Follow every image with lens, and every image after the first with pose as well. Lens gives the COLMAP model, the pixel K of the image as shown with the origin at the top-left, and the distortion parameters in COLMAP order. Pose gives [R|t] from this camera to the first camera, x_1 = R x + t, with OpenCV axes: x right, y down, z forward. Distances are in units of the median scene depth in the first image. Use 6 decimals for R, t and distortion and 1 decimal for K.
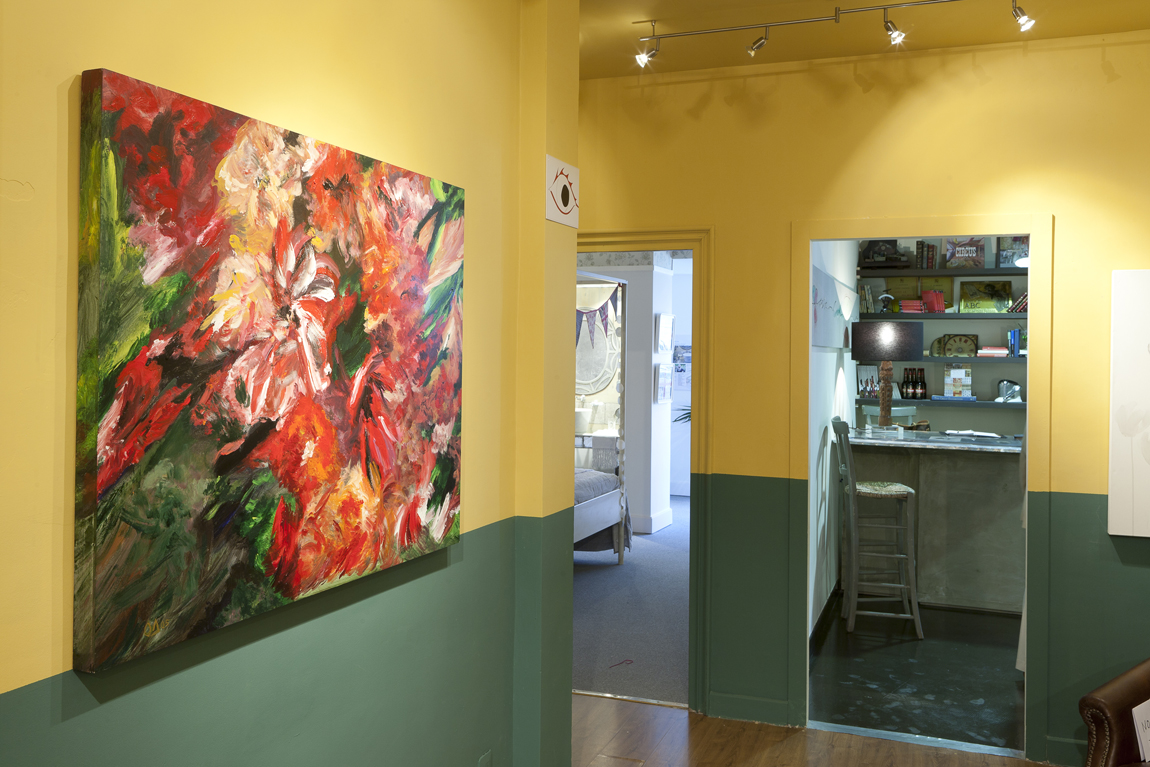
lens RADIAL K [[1056.3, 0, 574.8], [0, 1056.3, 380.9], [0, 0, 1]] dist [0.007697, 0.000000]
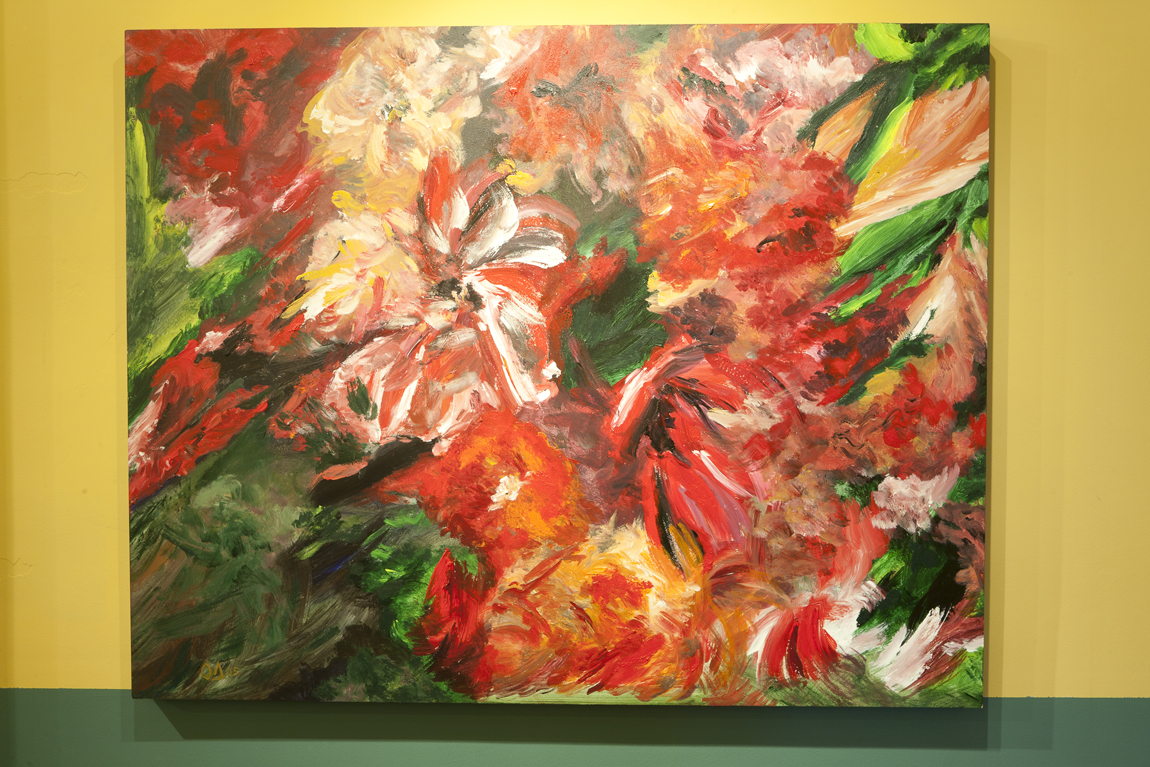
lens RADIAL K [[1257.5, 0, 575.0], [0, 1257.5, 388.7], [0, 0, 1]] dist [-0.024445, 0.000000]
pose [[0.309240, 0.036683, -0.950276, 0.542740], [-0.020126, 0.999284, 0.032026, -0.026731], [0.950771, 0.009222, 0.309757, 0.816800]]
